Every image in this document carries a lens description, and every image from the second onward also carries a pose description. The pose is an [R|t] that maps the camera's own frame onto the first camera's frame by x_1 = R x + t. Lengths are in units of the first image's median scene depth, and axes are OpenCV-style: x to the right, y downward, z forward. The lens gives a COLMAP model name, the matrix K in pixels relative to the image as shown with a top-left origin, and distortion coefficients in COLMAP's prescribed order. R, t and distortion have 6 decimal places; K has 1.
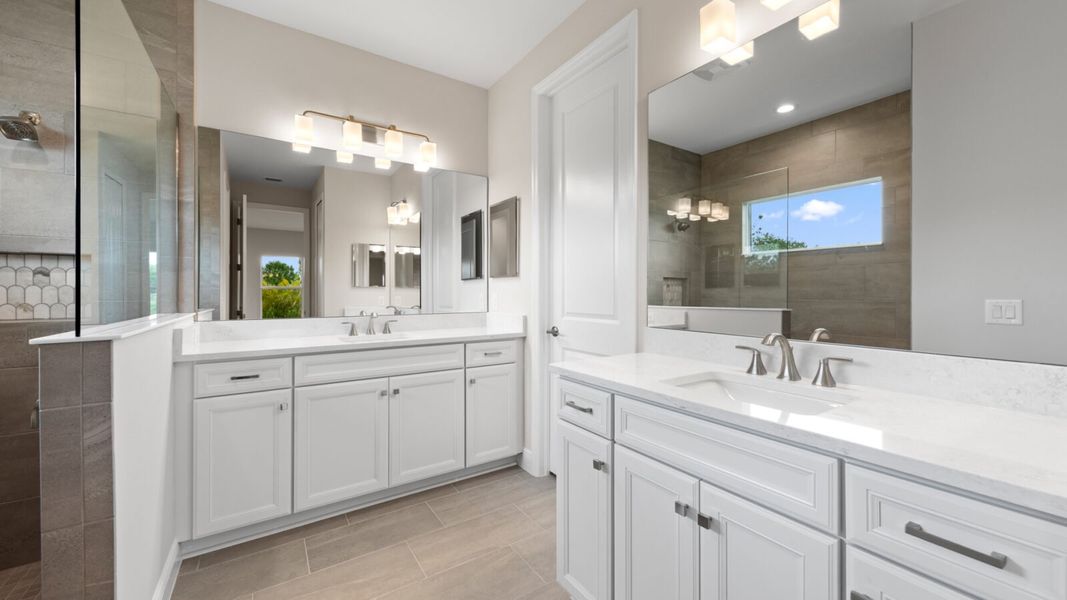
lens RADIAL K [[416.0, 0, 533.6], [0, 416.0, 293.2], [0, 0, 1]] dist [0.011505, -0.002006]
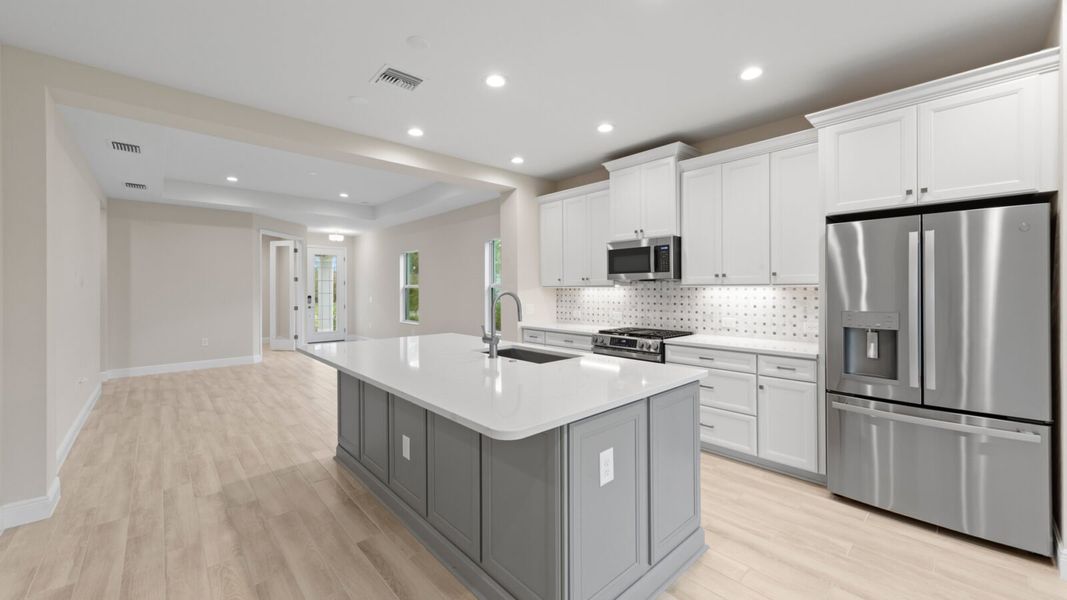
lens RADIAL K [[416.0, 0, 540.9], [0, 416.0, 289.9], [0, 0, 1]] dist [0.011505, -0.002006]
pose [[0.179325, -0.000791, -0.983790, 1.140757], [-0.000013, 1.000000, -0.000806, -0.083239], [0.983790, 0.000157, 0.179325, 0.198805]]
